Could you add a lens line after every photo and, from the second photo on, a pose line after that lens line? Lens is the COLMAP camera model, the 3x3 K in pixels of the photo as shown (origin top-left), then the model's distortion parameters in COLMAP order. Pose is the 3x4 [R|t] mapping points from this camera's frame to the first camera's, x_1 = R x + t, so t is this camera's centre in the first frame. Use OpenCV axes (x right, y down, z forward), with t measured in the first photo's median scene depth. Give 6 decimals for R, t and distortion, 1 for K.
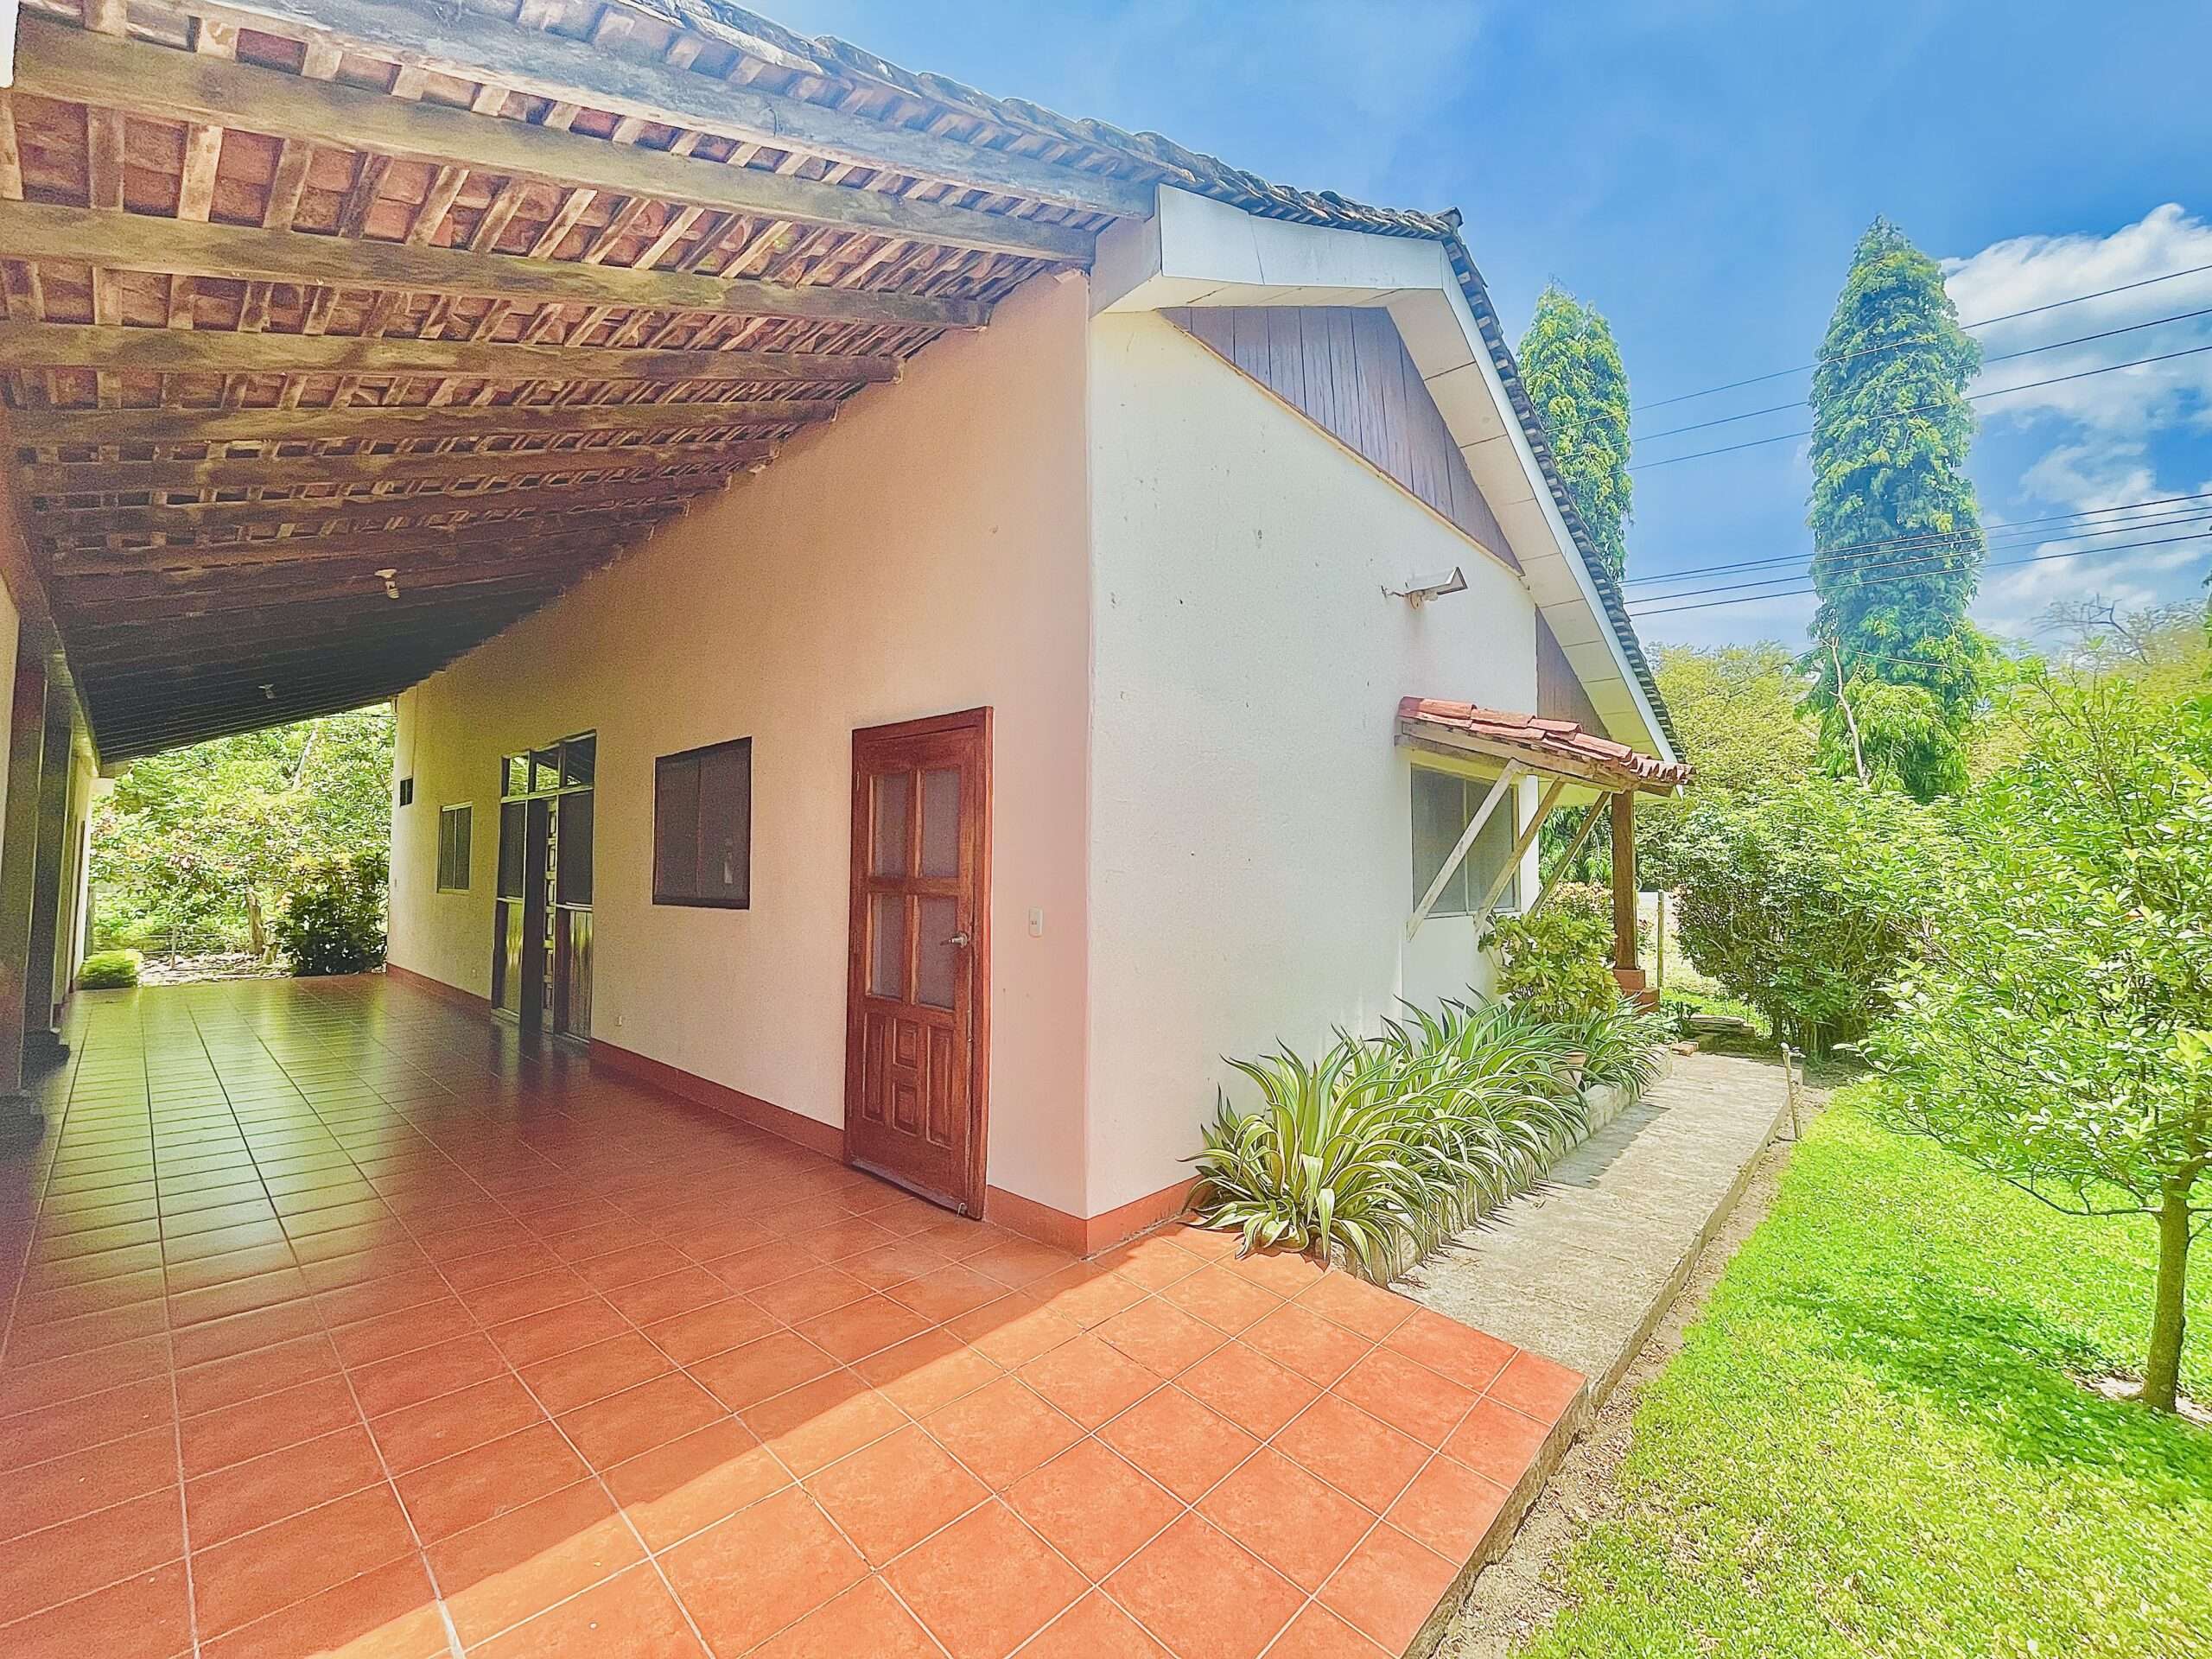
lens RADIAL K [[881.5, 0, 1111.0], [0, 881.5, 825.4], [0, 0, 1]] dist [-0.003638, -0.000206]
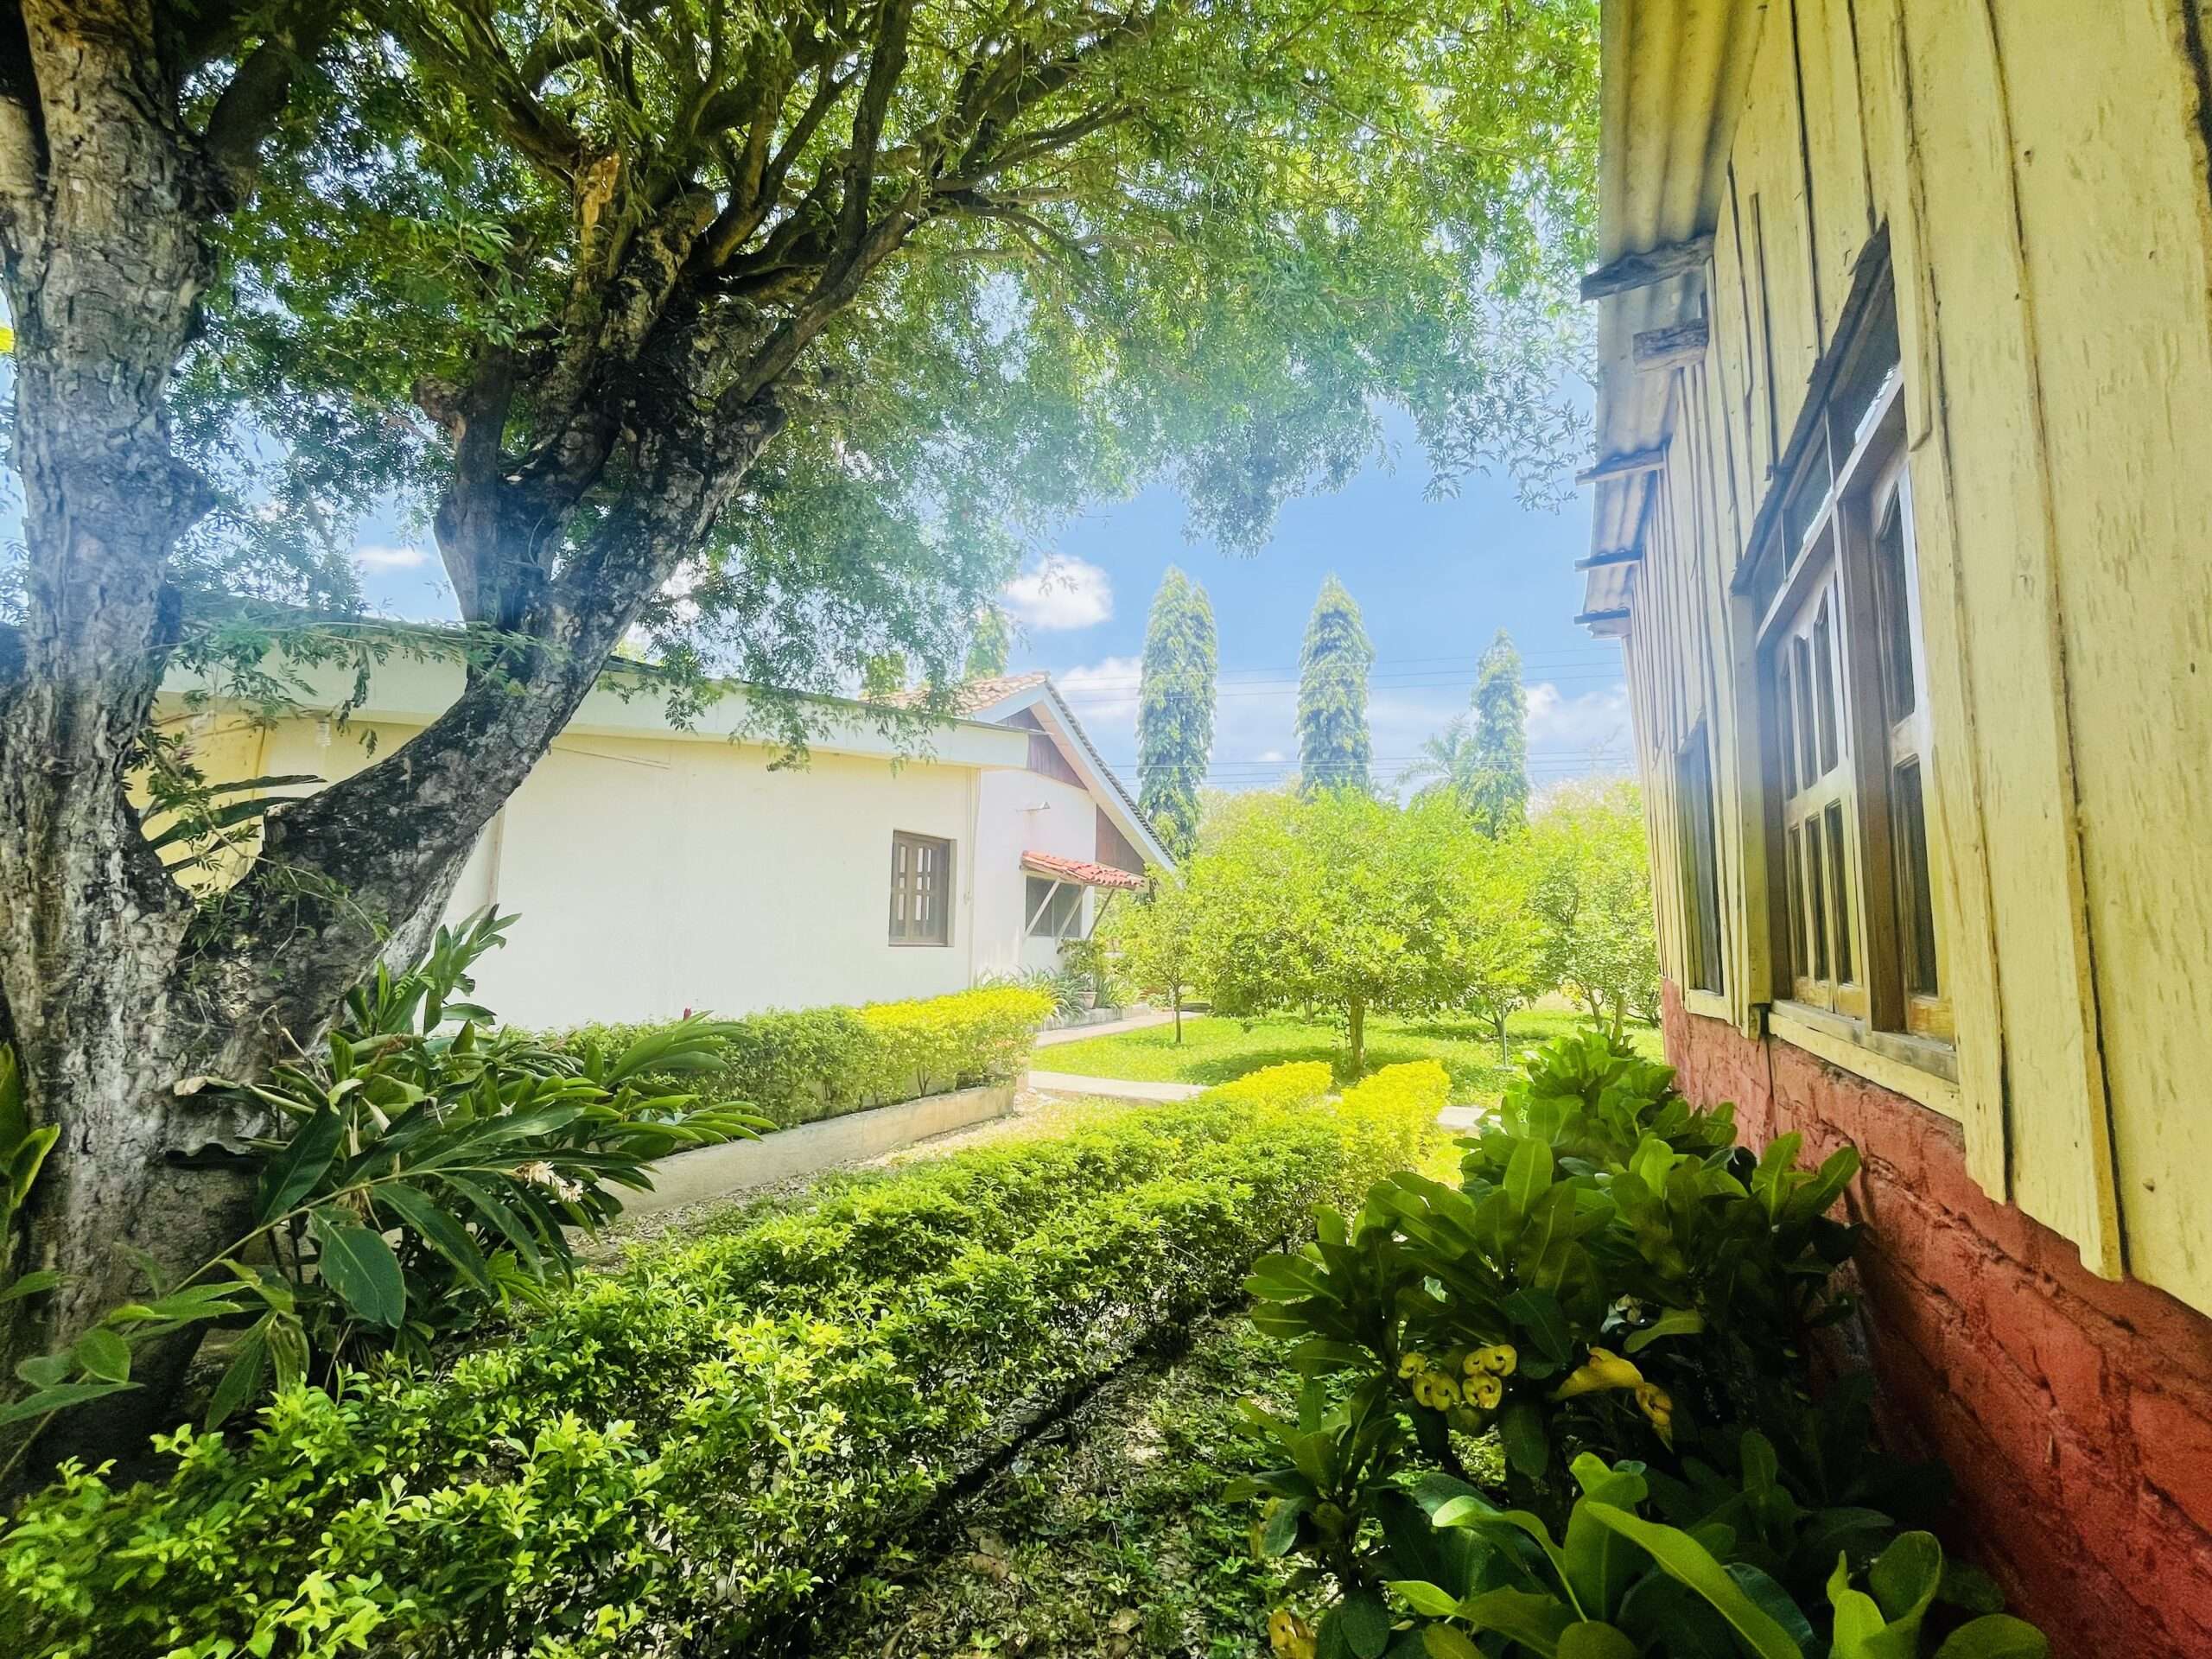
lens RADIAL K [[881.5, 0, 1104.4], [0, 881.5, 842.5], [0, 0, 1]] dist [-0.003638, -0.000206]
pose [[0.957323, 0.043547, 0.285722, -0.071281], [-0.025960, 0.997544, -0.065057, -0.003183], [-0.287853, 0.054864, 0.956102, -0.605011]]
